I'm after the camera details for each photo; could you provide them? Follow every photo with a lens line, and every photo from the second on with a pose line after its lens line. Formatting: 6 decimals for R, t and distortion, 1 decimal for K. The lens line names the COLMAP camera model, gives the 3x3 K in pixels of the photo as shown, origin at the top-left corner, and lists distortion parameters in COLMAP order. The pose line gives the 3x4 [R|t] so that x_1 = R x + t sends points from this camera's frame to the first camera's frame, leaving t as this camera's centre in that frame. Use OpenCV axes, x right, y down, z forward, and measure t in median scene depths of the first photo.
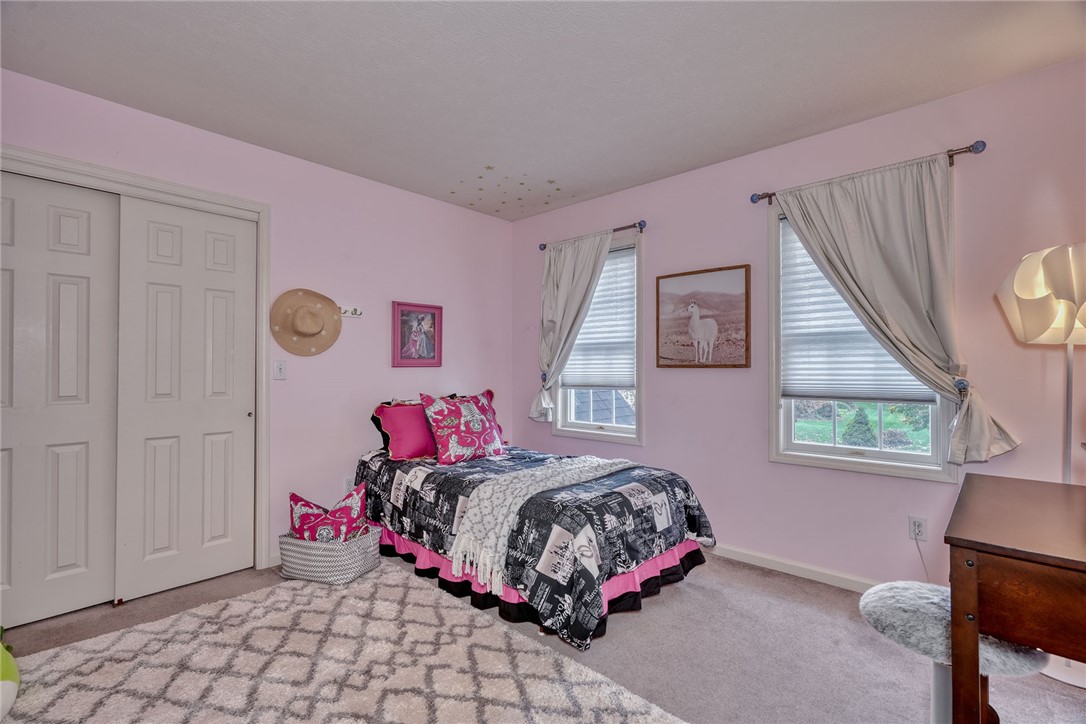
lens RADIAL K [[476.4, 0, 543.7], [0, 476.4, 365.1], [0, 0, 1]] dist [-0.015822, -0.000076]
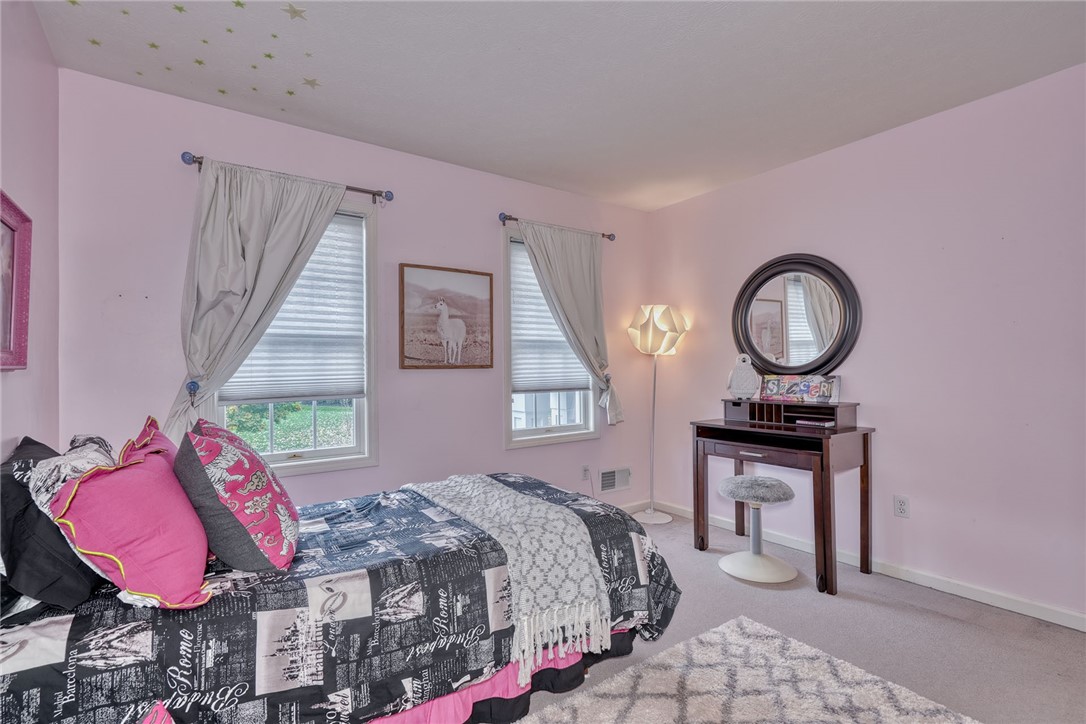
lens RADIAL K [[500.5, 0, 544.2], [0, 500.5, 355.3], [0, 0, 1]] dist [0.000571, 0.002510]
pose [[0.231873, 0.018837, 0.972564, -0.654887], [0.002335, 0.999799, -0.019921, -0.000587], [-0.972743, 0.006890, 0.231782, 0.612740]]
